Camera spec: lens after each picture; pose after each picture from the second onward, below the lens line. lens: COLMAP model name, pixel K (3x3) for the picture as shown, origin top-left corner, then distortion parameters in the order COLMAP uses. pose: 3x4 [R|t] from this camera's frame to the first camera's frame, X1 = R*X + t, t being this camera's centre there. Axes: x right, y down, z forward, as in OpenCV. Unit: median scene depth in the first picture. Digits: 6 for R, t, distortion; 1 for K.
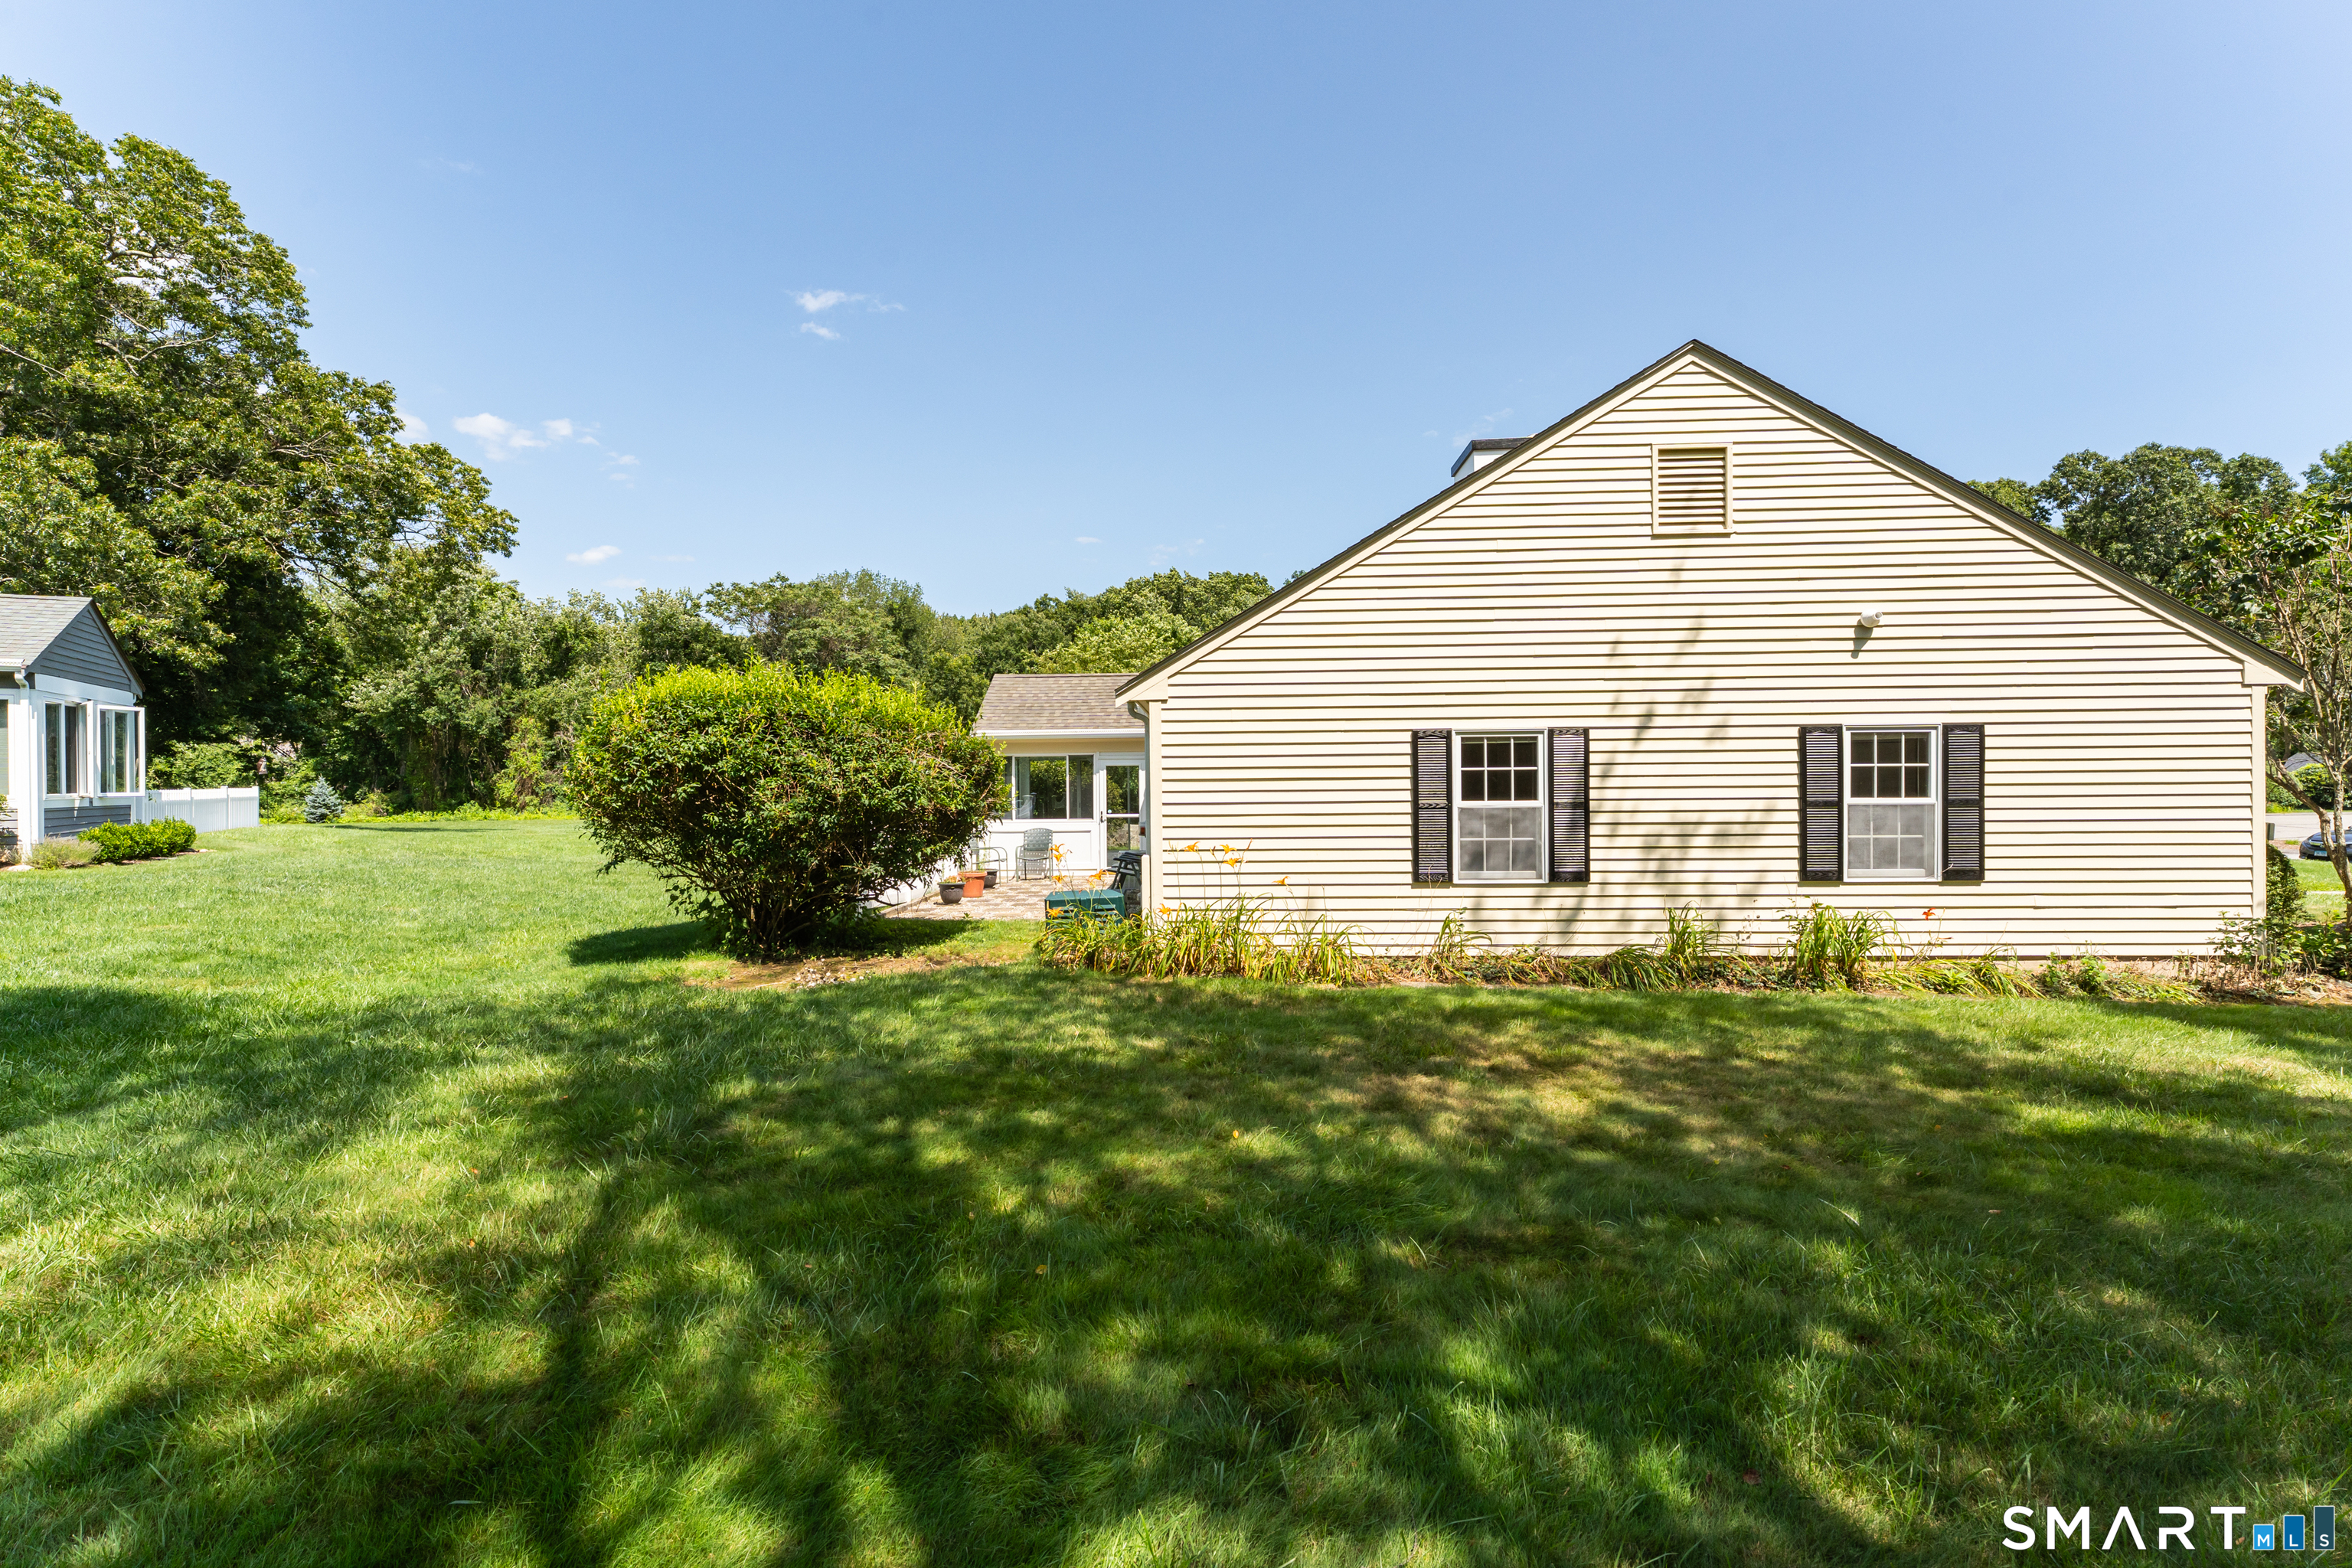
lens RADIAL K [[1026.8, 0, 1175.5], [0, 1026.8, 788.2], [0, 0, 1]] dist [0.001925, 0.000111]
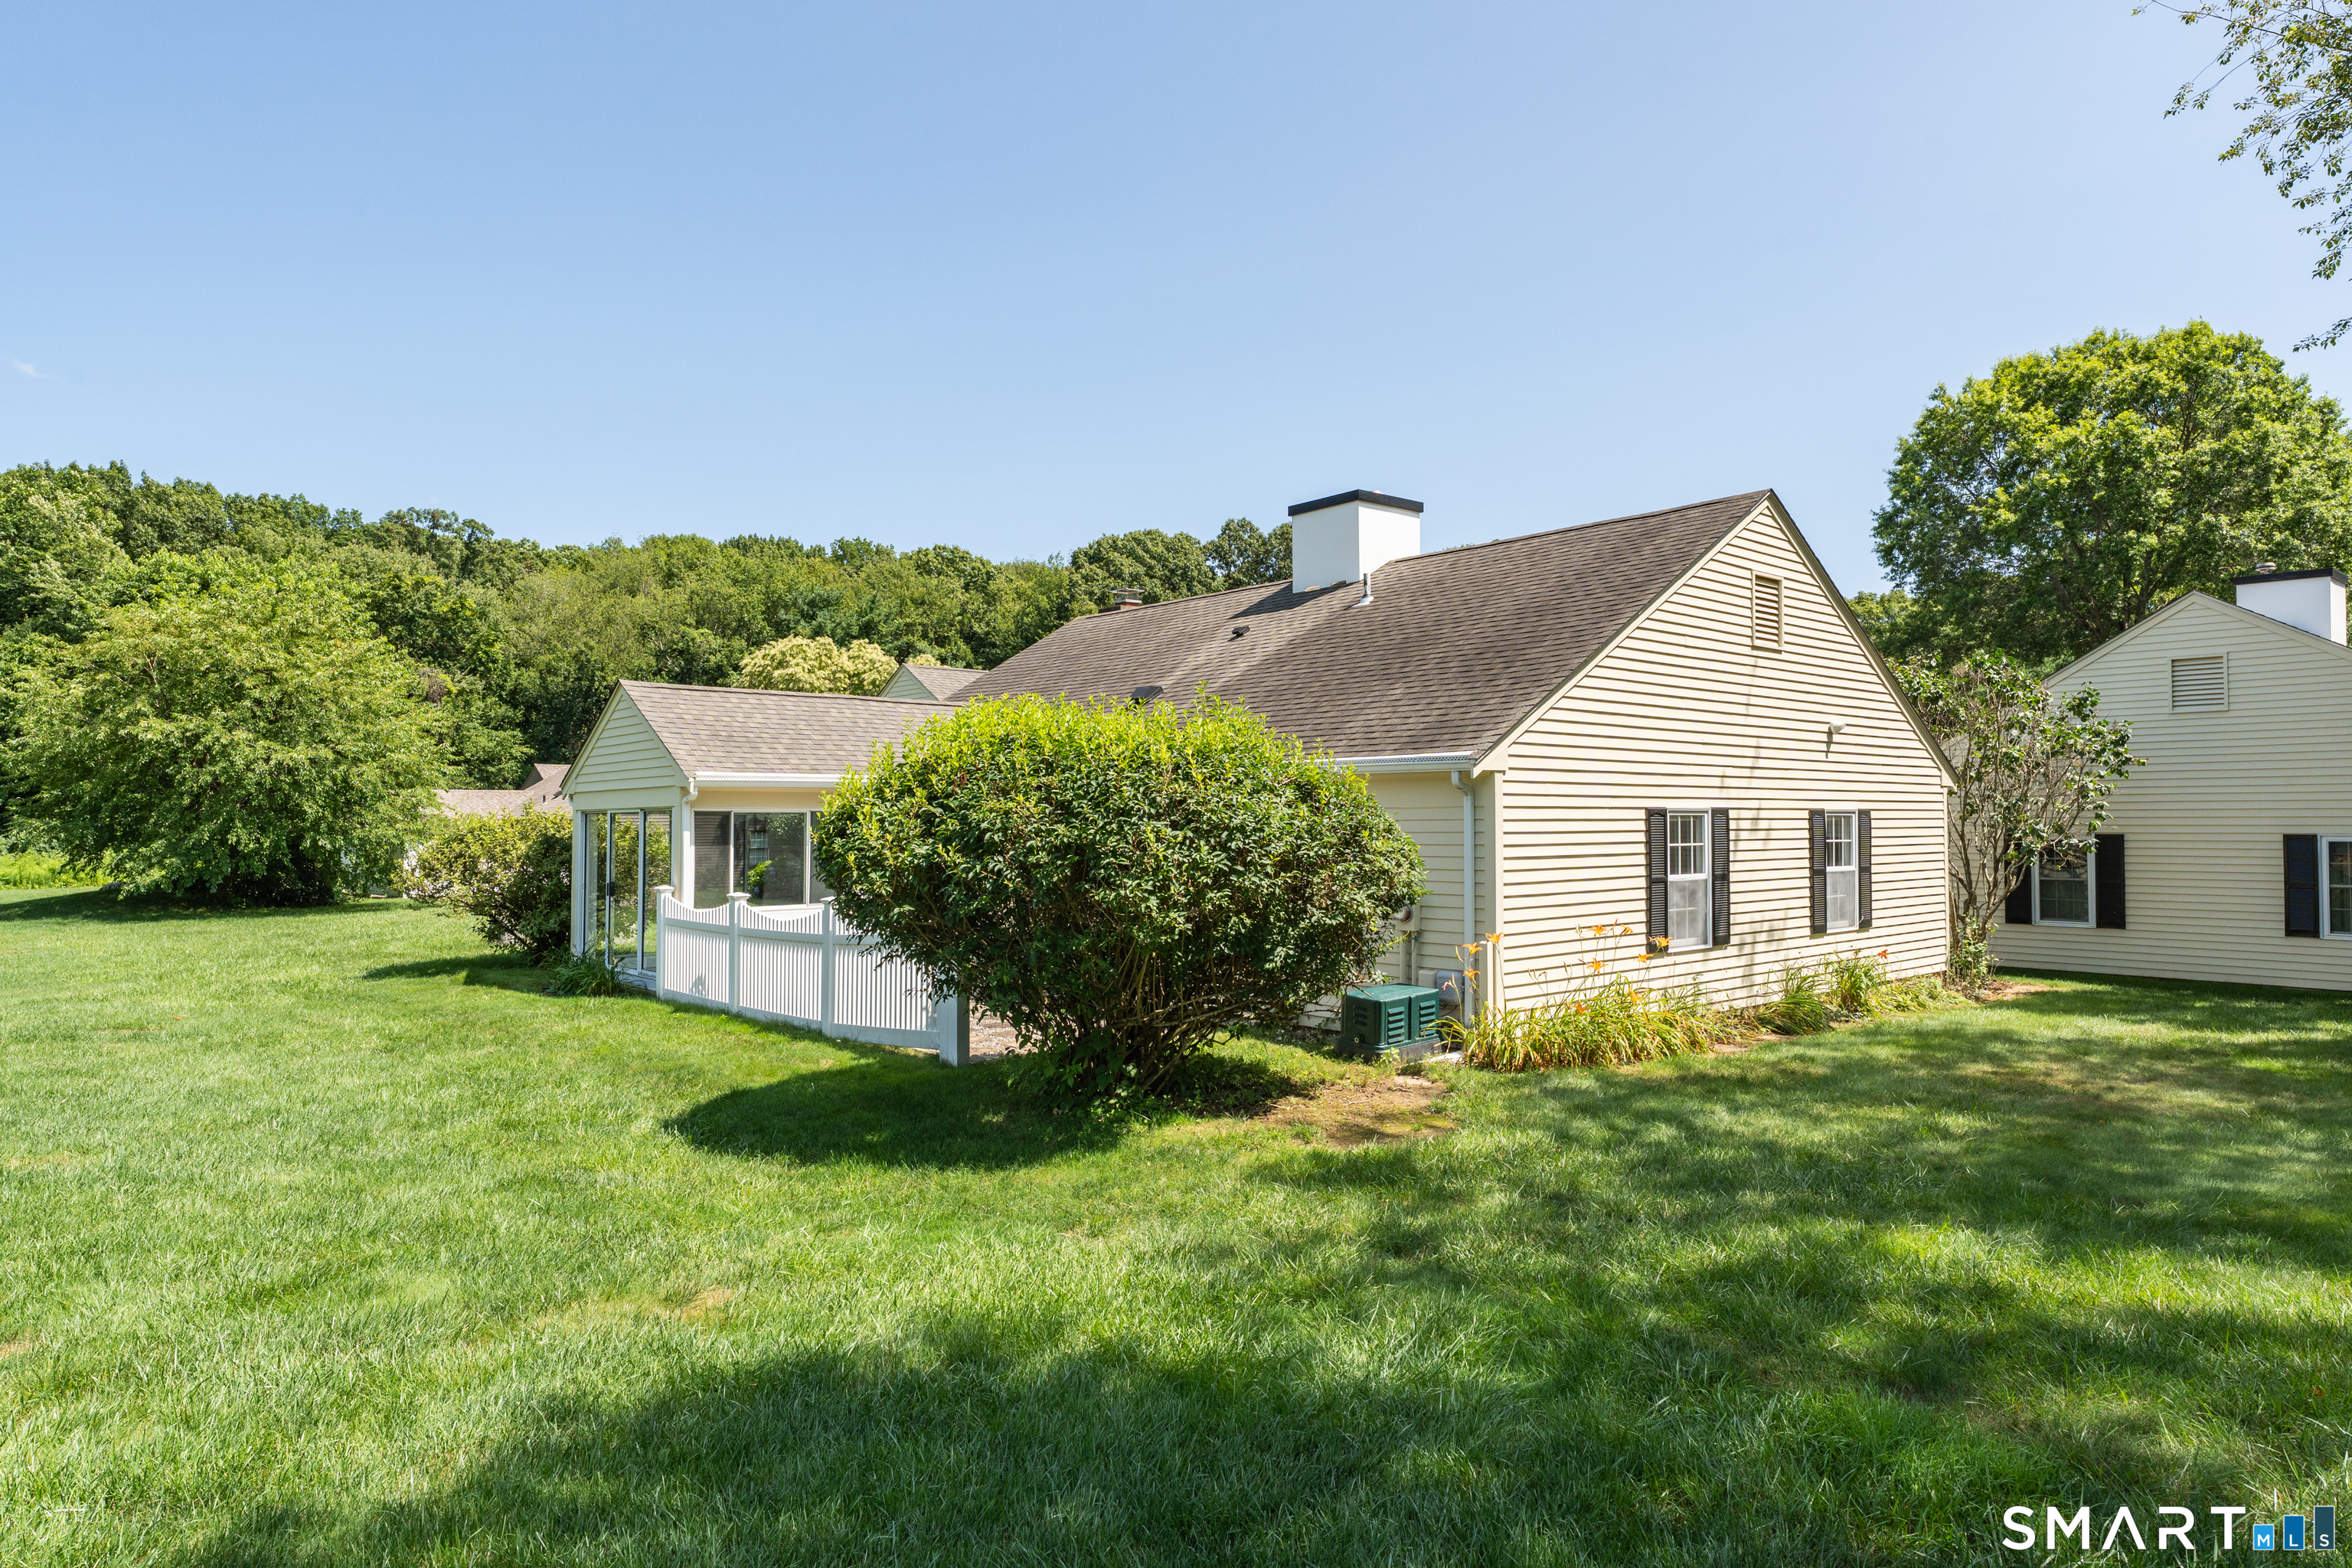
lens RADIAL K [[1381.9, 0, 1176.3], [0, 1381.9, 787.0], [0, 0, 1]] dist [-0.000681, -0.000248]
pose [[0.724770, 0.024240, 0.688564, -1.101937], [0.001422, 0.999326, -0.036677, -0.027314], [-0.688989, 0.027562, 0.724248, 0.310580]]
